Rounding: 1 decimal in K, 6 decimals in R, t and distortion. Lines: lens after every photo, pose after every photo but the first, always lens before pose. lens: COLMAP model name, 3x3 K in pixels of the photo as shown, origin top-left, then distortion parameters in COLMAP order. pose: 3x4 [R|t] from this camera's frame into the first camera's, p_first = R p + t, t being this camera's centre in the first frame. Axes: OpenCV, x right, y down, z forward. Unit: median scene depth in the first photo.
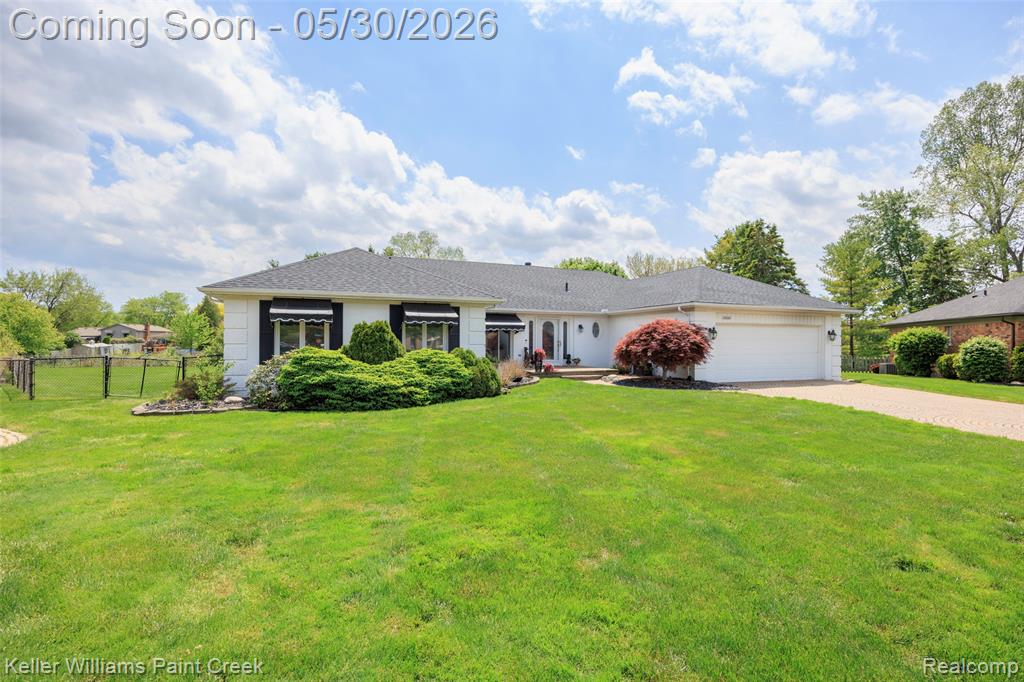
lens RADIAL K [[528.9, 0, 512.0], [0, 528.9, 341.0], [0, 0, 1]] dist [-0.002601, -0.000179]
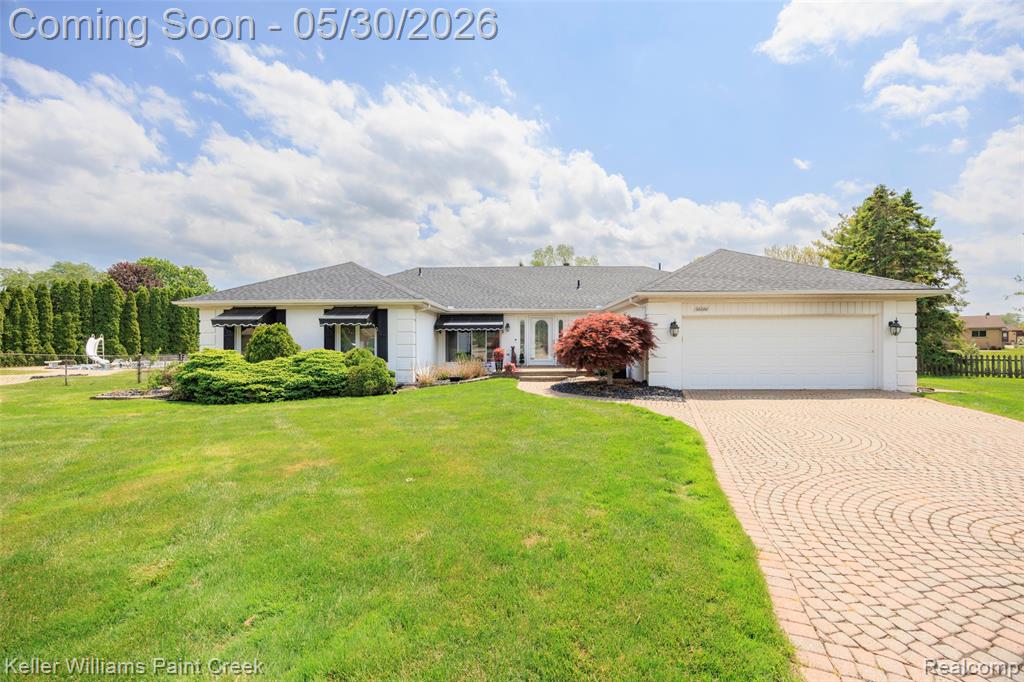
lens RADIAL K [[434.9, 0, 512.0], [0, 434.9, 341.0], [0, 0, 1]] dist [-0.013307, -0.000098]
pose [[0.899097, -0.009872, -0.437638, 0.416986], [0.010100, 0.999947, -0.001807, 0.003019], [0.437633, -0.002796, 0.899149, 0.269549]]
